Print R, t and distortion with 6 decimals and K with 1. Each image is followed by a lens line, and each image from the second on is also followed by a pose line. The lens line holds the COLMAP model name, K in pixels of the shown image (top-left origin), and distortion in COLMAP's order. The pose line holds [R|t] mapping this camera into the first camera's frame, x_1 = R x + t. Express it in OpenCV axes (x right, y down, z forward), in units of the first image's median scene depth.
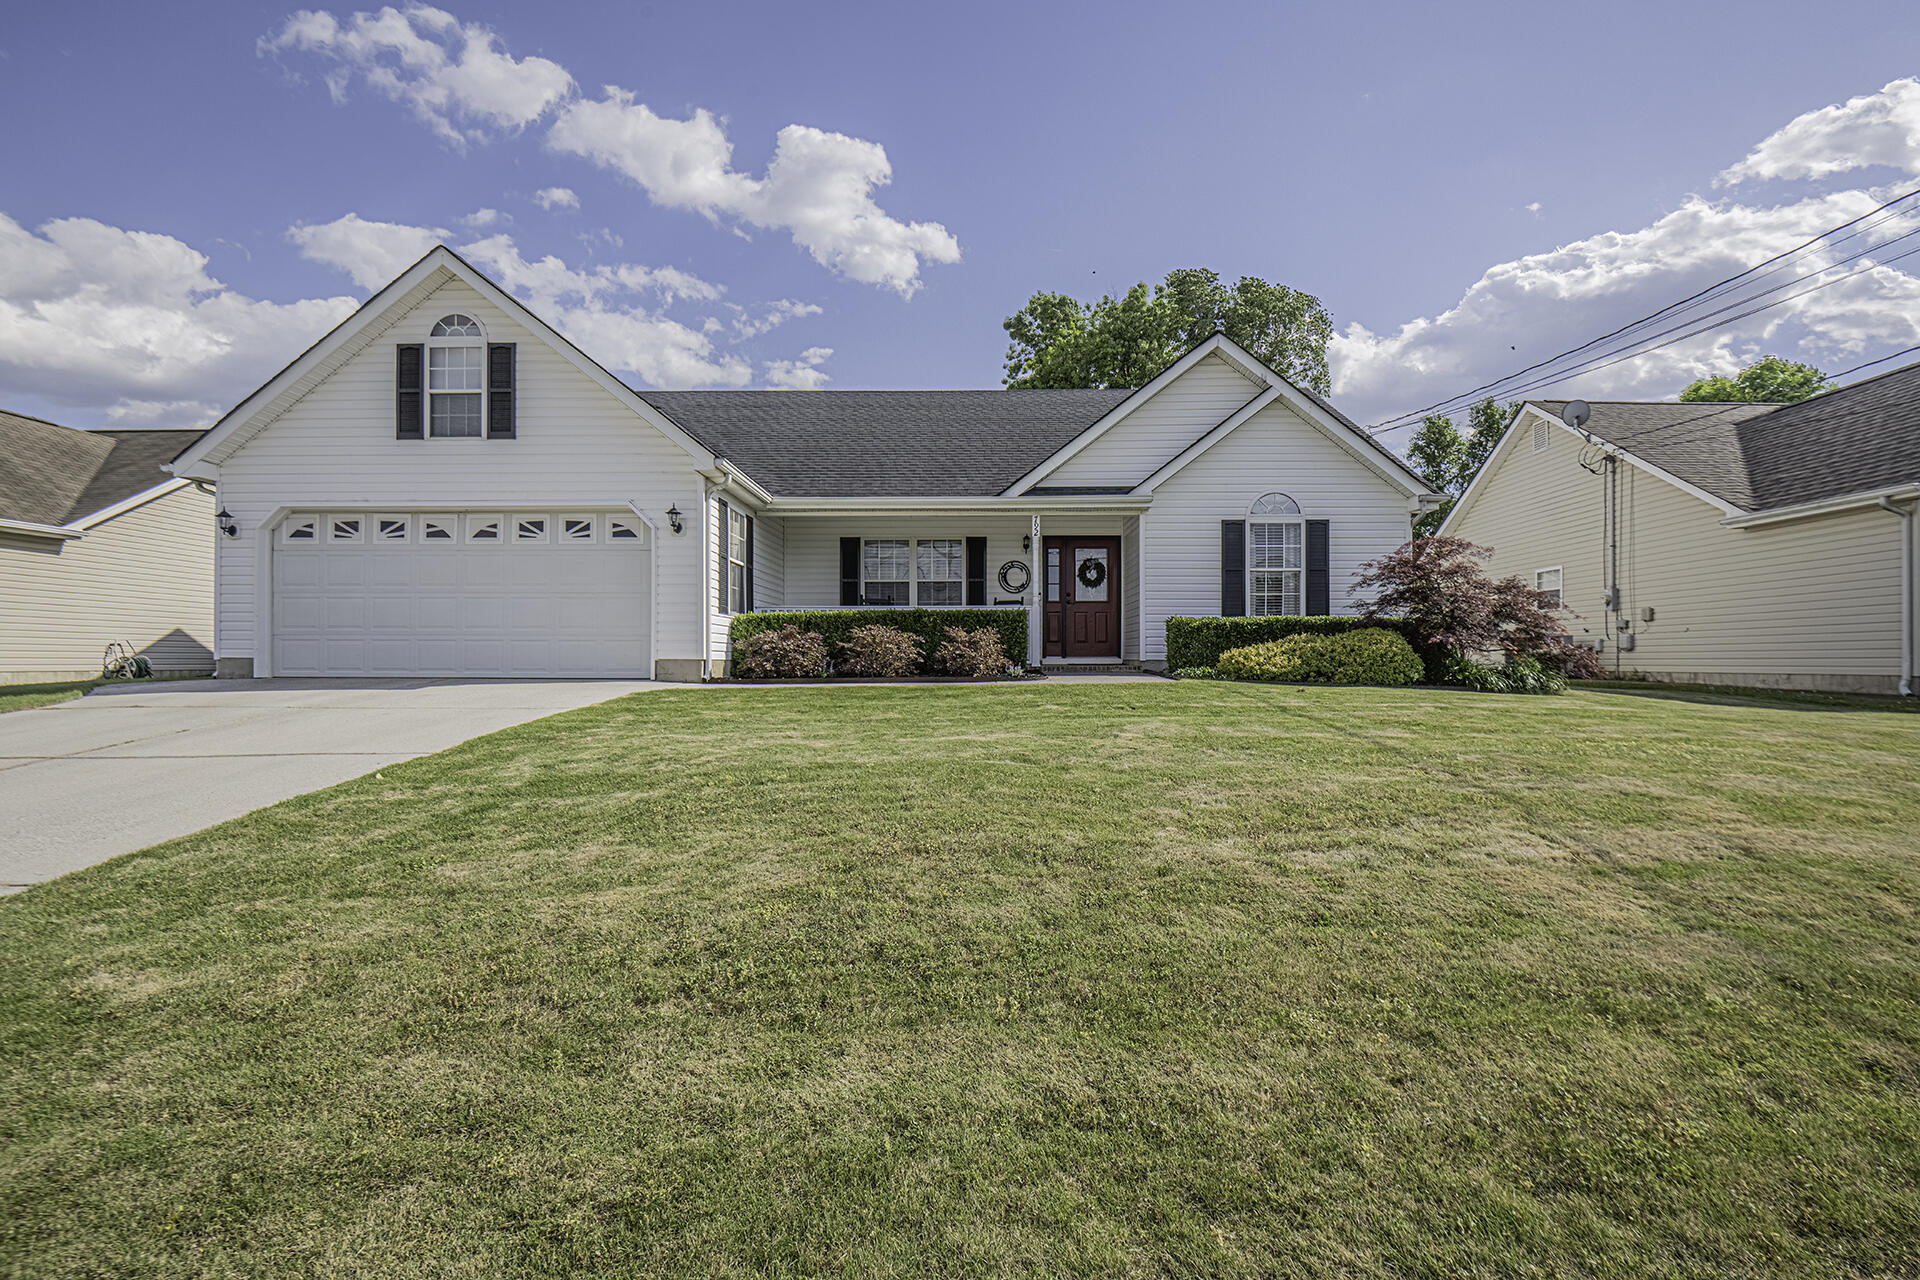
lens RADIAL K [[889.0, 0, 962.0], [0, 889.0, 643.8], [0, 0, 1]] dist [-0.023484, -0.002804]
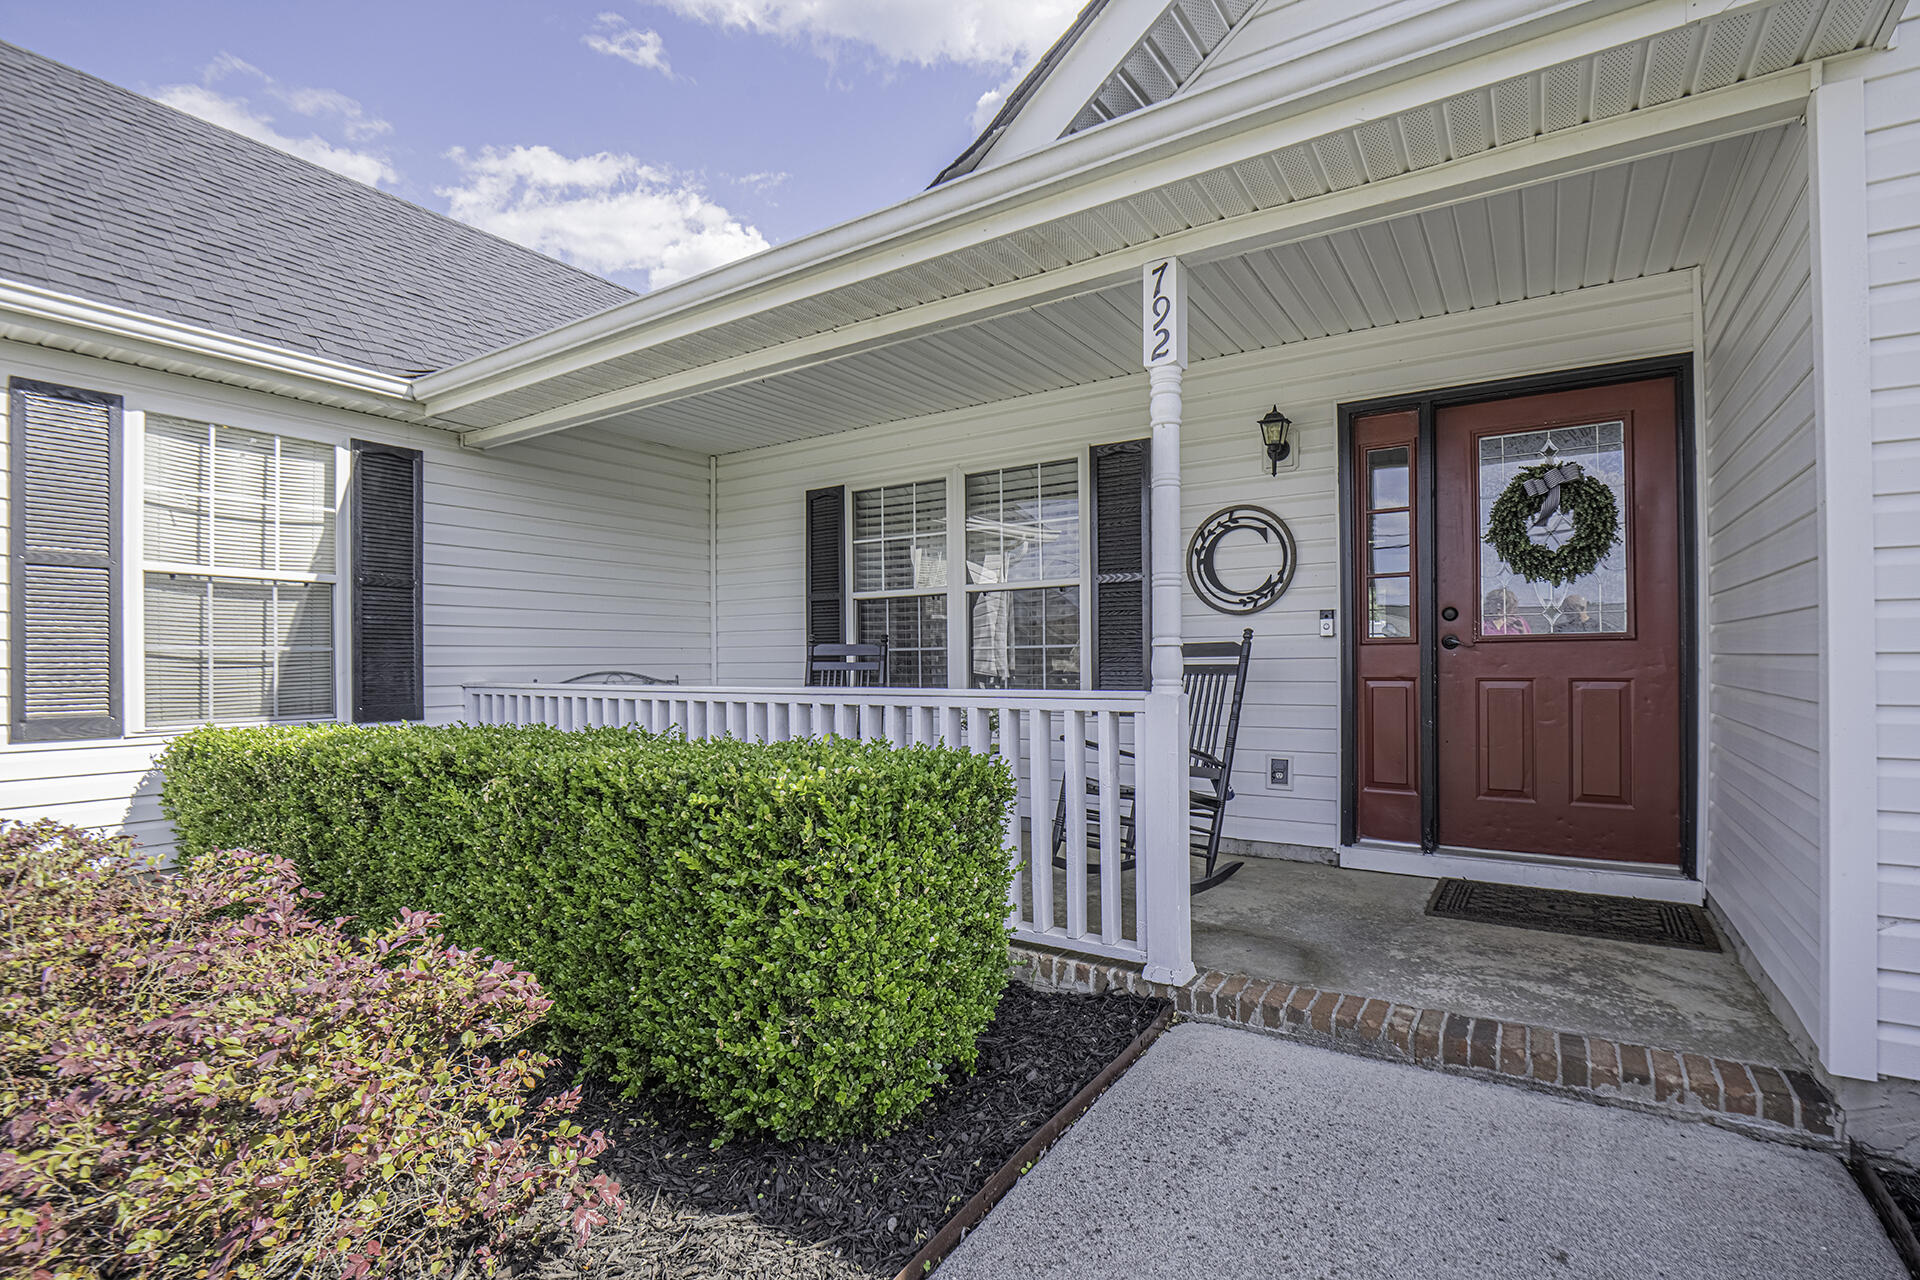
lens RADIAL K [[889.0, 0, 967.8], [0, 889.0, 654.6], [0, 0, 1]] dist [-0.023484, -0.002804]
pose [[0.836799, -0.011679, -0.547386, 0.192192], [0.004285, 0.999882, -0.014782, -0.052846], [0.547494, 0.010024, 0.836750, 0.935598]]
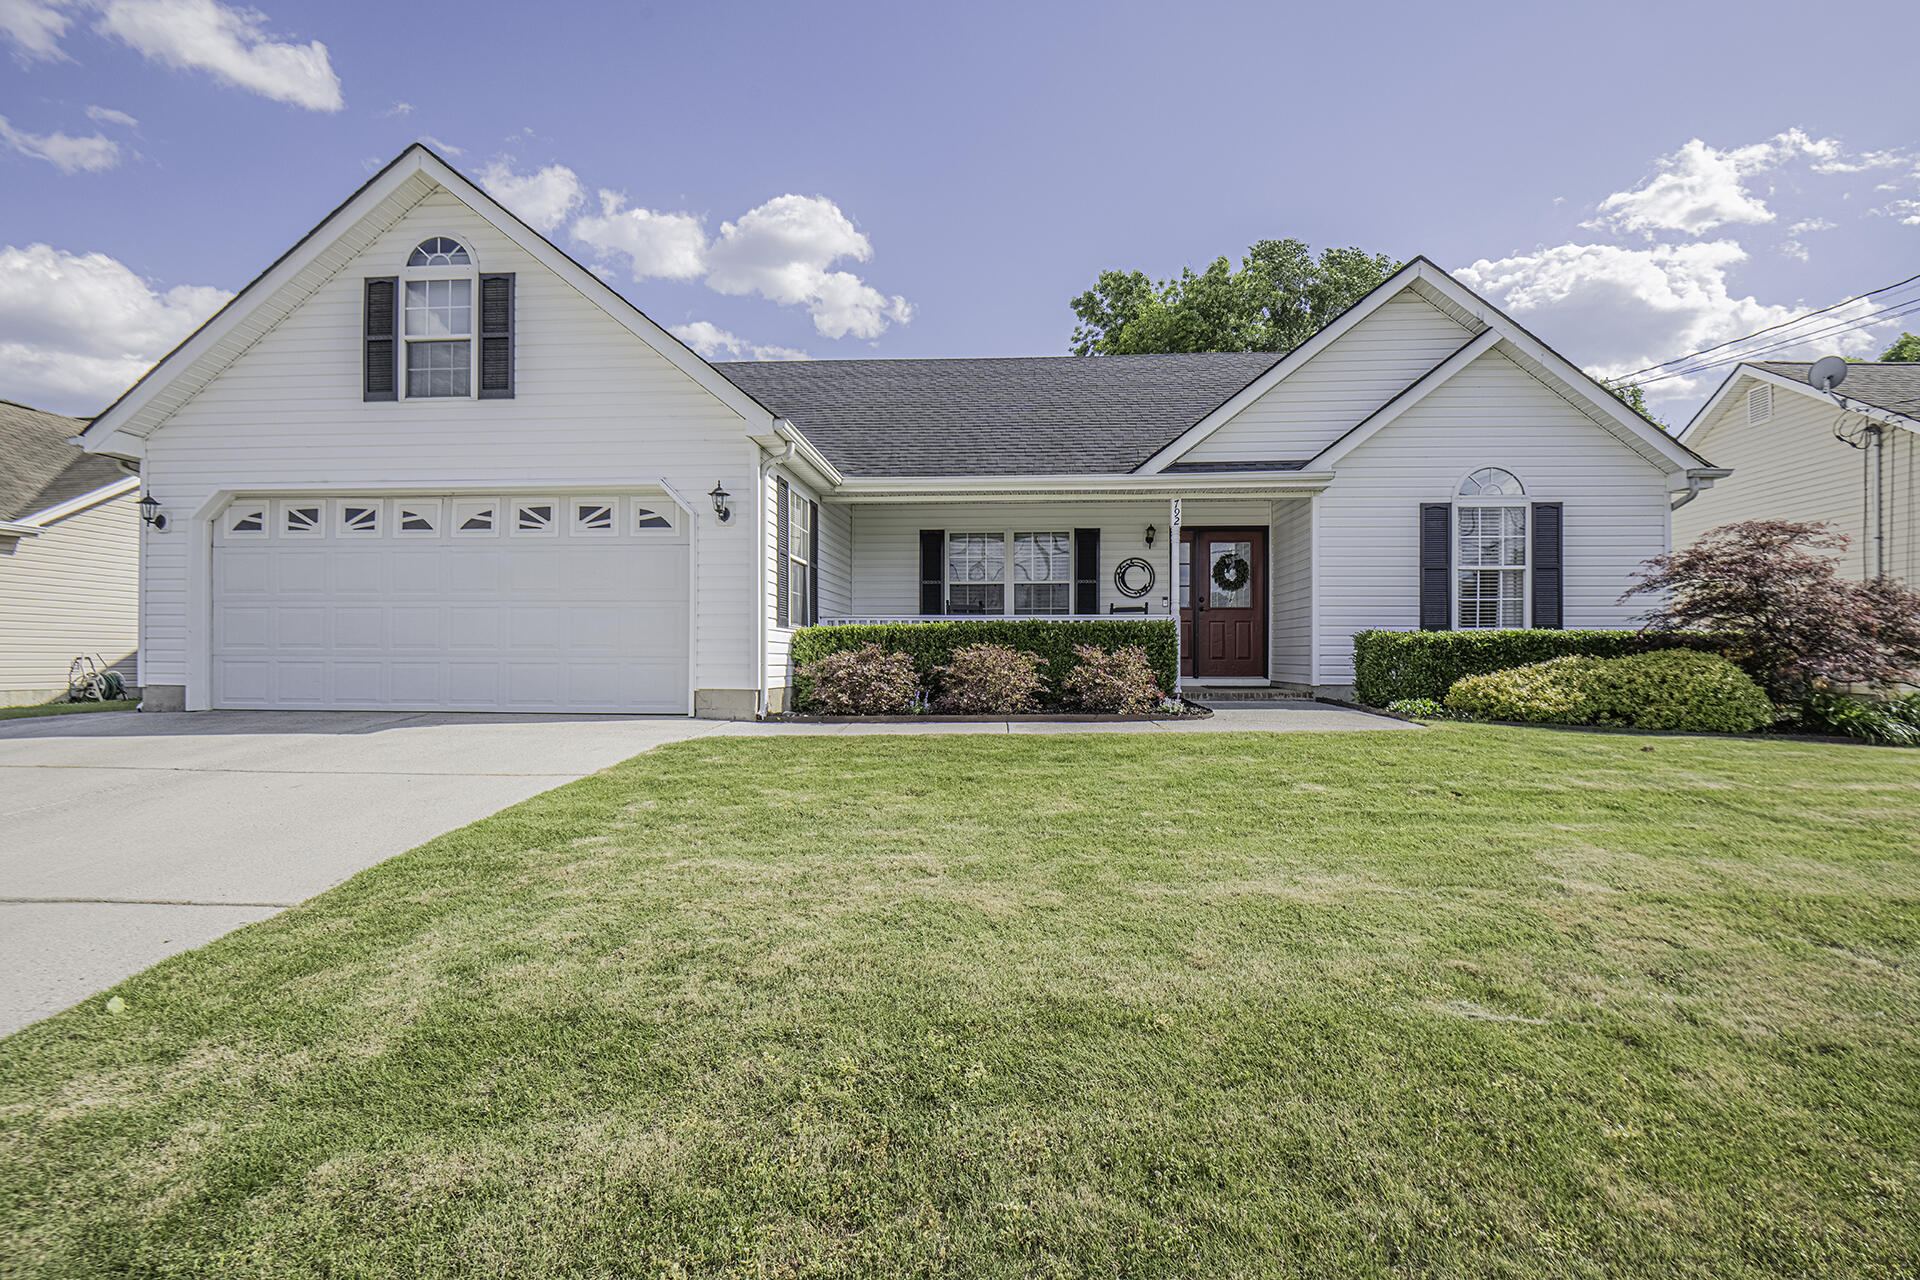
lens RADIAL K [[889.0, 0, 953.7], [0, 889.0, 639.5], [0, 0, 1]] dist [-0.023484, -0.002804]
pose [[0.998484, 0.001216, -0.055022, -0.080849], [-0.001451, 0.999990, -0.004235, -0.020854], [0.055016, 0.004309, 0.998476, 0.247427]]
